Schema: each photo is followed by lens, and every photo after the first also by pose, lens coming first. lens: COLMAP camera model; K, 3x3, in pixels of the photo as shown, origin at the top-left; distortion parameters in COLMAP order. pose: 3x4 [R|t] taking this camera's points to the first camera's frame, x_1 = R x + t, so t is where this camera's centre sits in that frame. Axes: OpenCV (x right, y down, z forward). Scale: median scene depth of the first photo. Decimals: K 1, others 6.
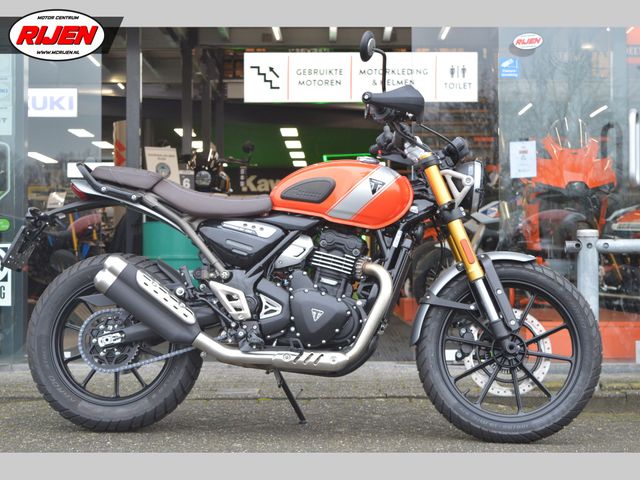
lens RADIAL K [[1218.5, 0, 320.0], [0, 1218.5, 240.0], [0, 0, 1]] dist [0.156732, -0.009251]
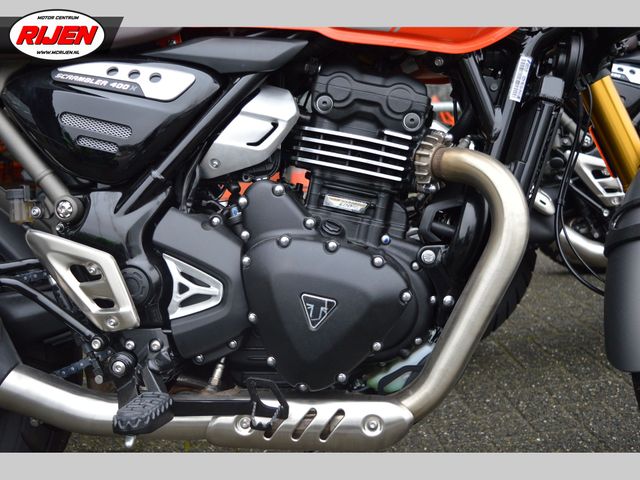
lens RADIAL K [[615.9, 0, 320.0], [0, 615.9, 240.0], [0, 0, 1]] dist [-0.084283, 0.006941]
pose [[0.997021, -0.066287, -0.039449, 0.006230], [0.072402, 0.980599, 0.182161, 0.009422], [0.026608, -0.184475, 0.982477, 0.817132]]
